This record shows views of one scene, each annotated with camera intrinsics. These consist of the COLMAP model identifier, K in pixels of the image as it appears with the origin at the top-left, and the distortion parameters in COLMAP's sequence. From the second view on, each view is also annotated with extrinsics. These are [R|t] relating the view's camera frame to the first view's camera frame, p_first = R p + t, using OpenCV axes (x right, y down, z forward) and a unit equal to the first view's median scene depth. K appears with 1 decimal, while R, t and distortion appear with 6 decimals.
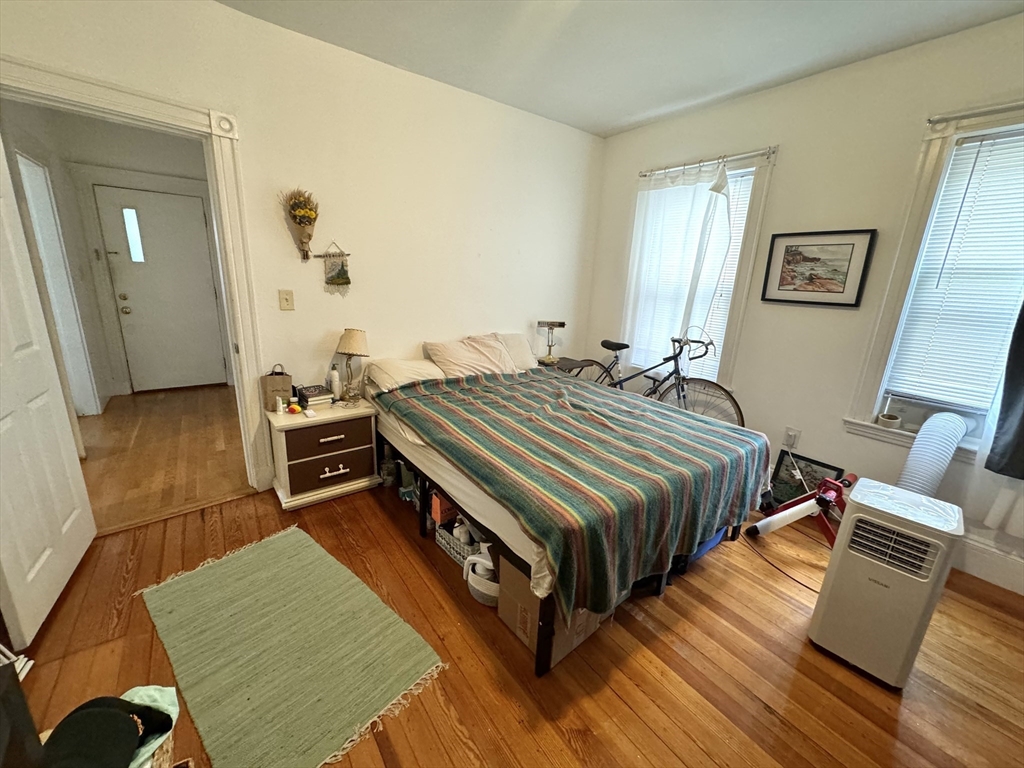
lens RADIAL K [[408.0, 0, 512.0], [0, 408.0, 384.0], [0, 0, 1]] dist [-0.001891, -0.000313]
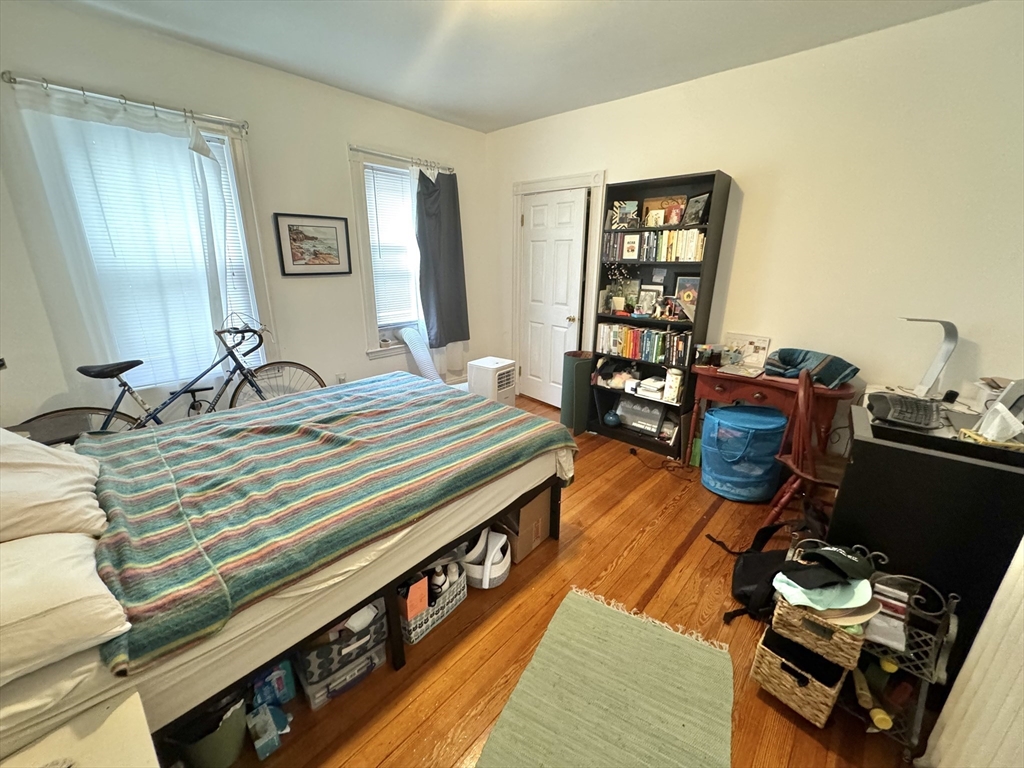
lens RADIAL K [[408.0, 0, 512.0], [0, 408.0, 384.0], [0, 0, 1]] dist [-0.001891, -0.000313]
pose [[-0.191806, -0.335925, 0.922152, -0.638600], [0.237312, 0.895842, 0.375701, -0.228662], [-0.952310, 0.290899, -0.092108, 0.663682]]
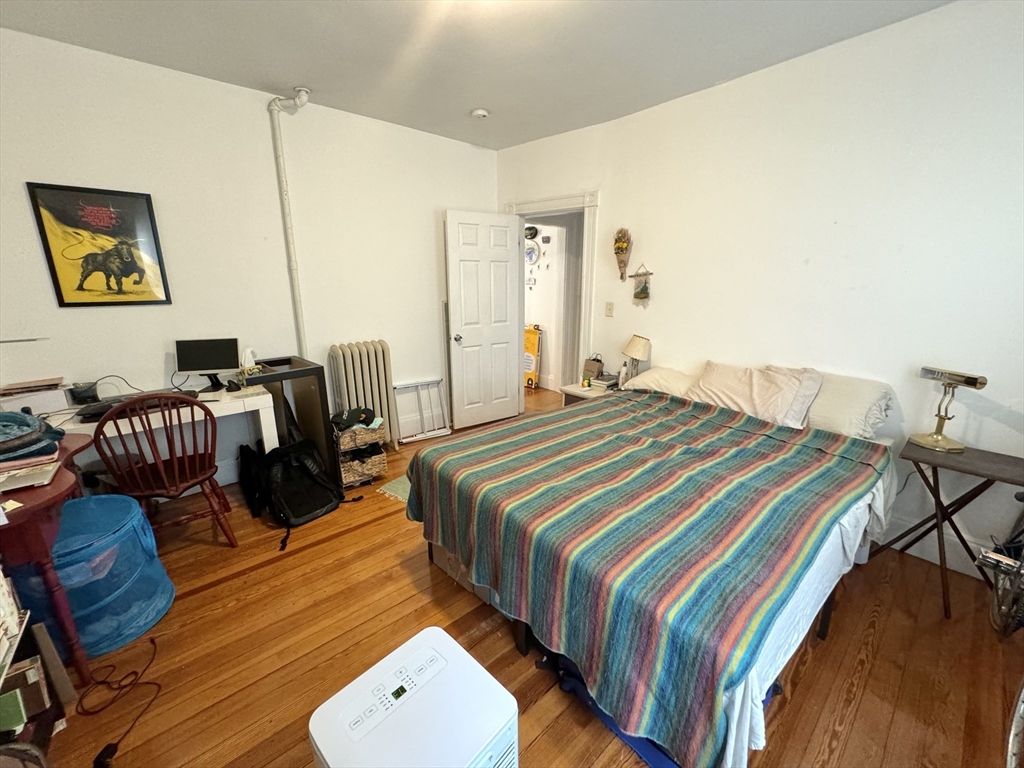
lens RADIAL K [[412.4, 0, 509.0], [0, 412.4, 382.7], [0, 0, 1]] dist [-0.000309, -0.000044]
pose [[0.061456, 0.198681, -0.978135, 0.838109], [-0.254717, 0.950661, 0.177097, -0.128871], [0.965061, 0.238264, 0.109031, 0.573539]]
